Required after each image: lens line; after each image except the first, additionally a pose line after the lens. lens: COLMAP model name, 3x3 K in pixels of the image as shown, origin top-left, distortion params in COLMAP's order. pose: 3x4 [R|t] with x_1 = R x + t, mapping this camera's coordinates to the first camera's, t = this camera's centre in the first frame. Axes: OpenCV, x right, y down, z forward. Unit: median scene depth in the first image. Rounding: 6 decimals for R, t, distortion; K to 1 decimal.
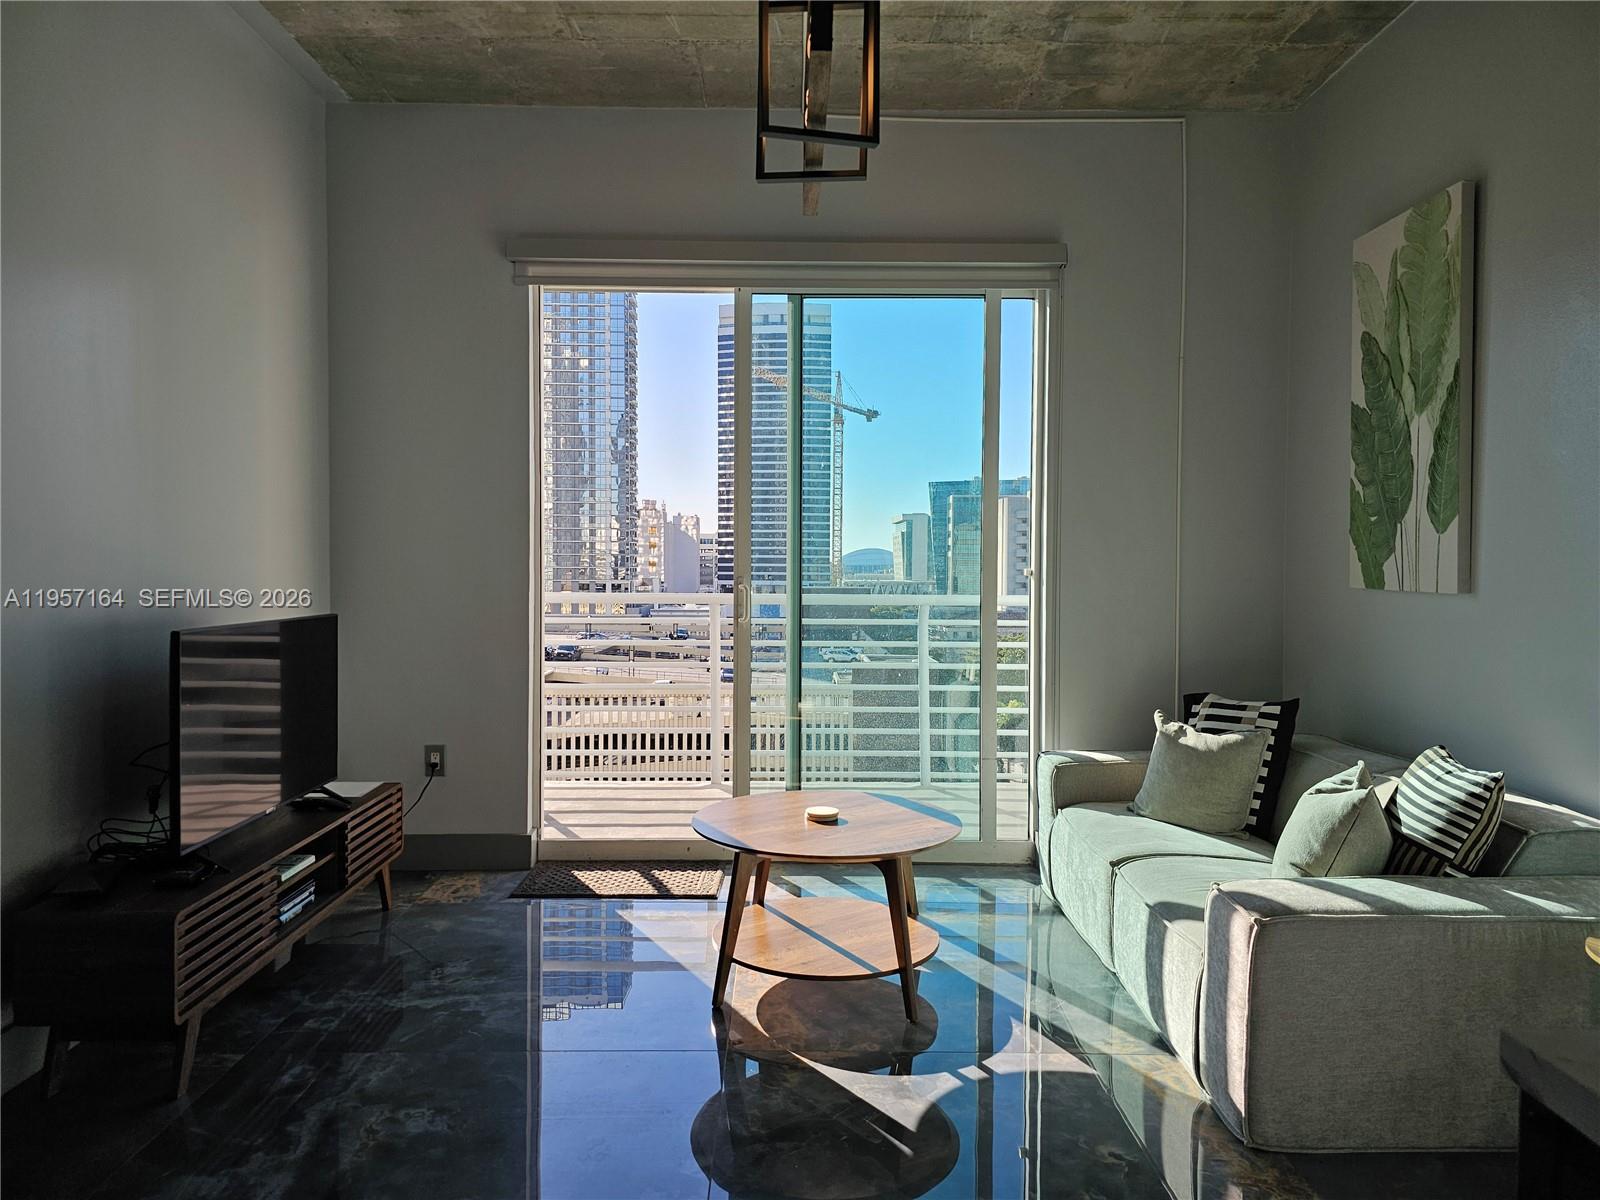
lens RADIAL K [[1086.1, 0, 800.0], [0, 1086.1, 600.0], [0, 0, 1]] dist [0.038822, -0.030508]
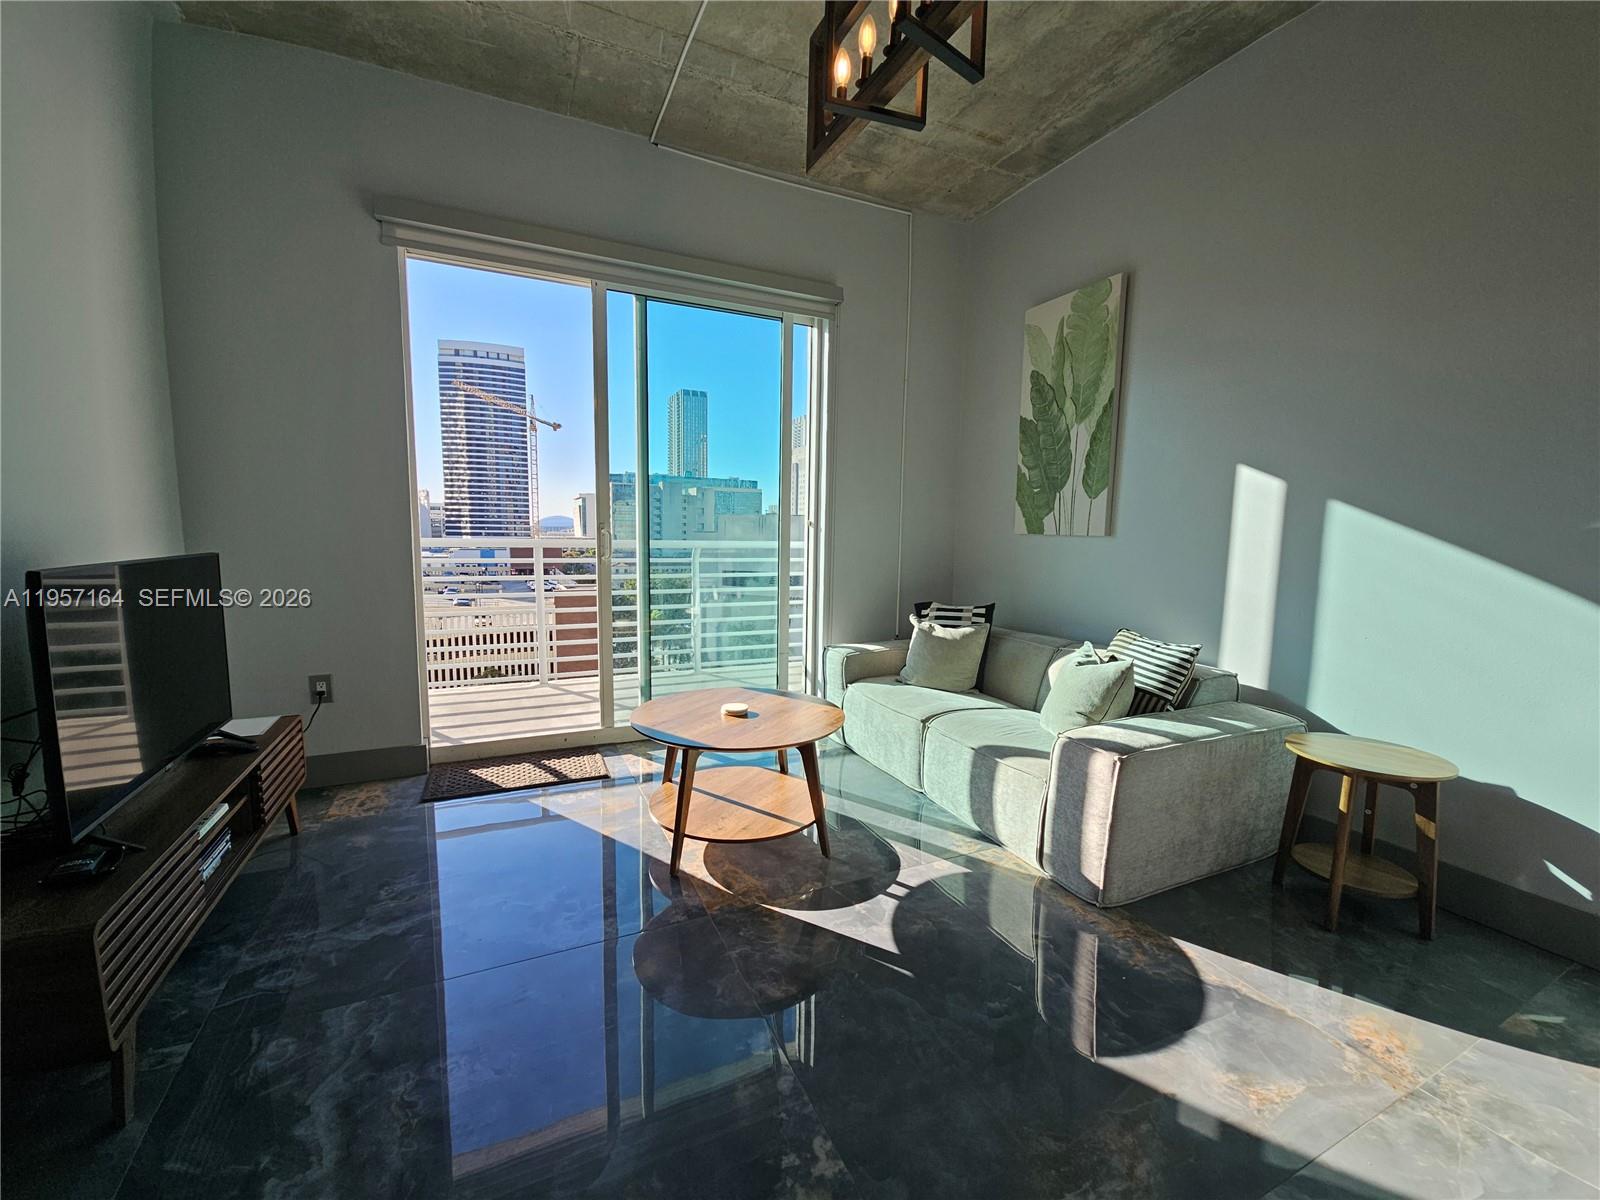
lens RADIAL K [[654.8, 0, 804.1], [0, 654.8, 610.0], [0, 0, 1]] dist [0.001676, 0.000068]
pose [[0.910738, -0.040914, 0.410953, -0.192983], [0.002626, 0.995634, 0.093305, 0.010639], [-0.412977, -0.083897, 0.906869, 0.256048]]
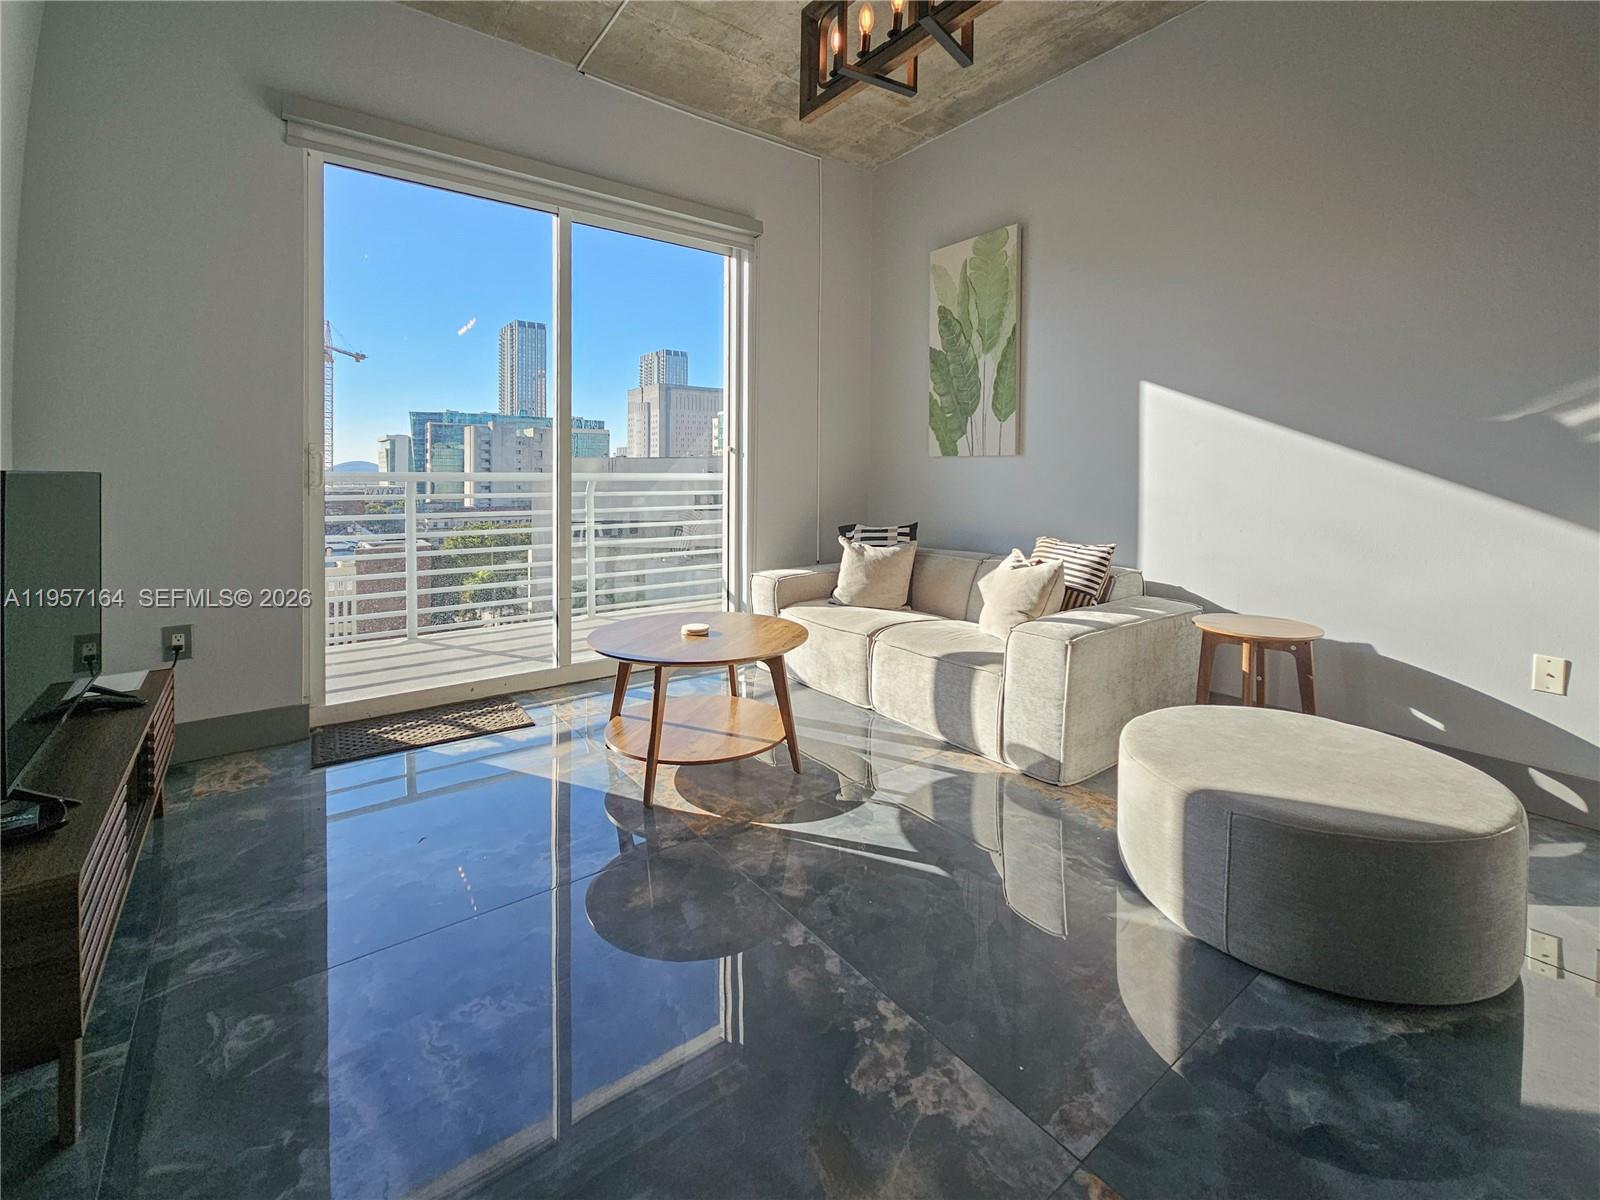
lens RADIAL K [[702.4, 0, 813.1], [0, 702.4, 489.3], [0, 0, 1]] dist [0.001398, 0.000235]
pose [[0.799938, -0.018174, 0.599808, -0.311488], [0.023969, 0.999711, -0.001676, 0.039112], [-0.599604, 0.015717, 0.800142, 0.252526]]
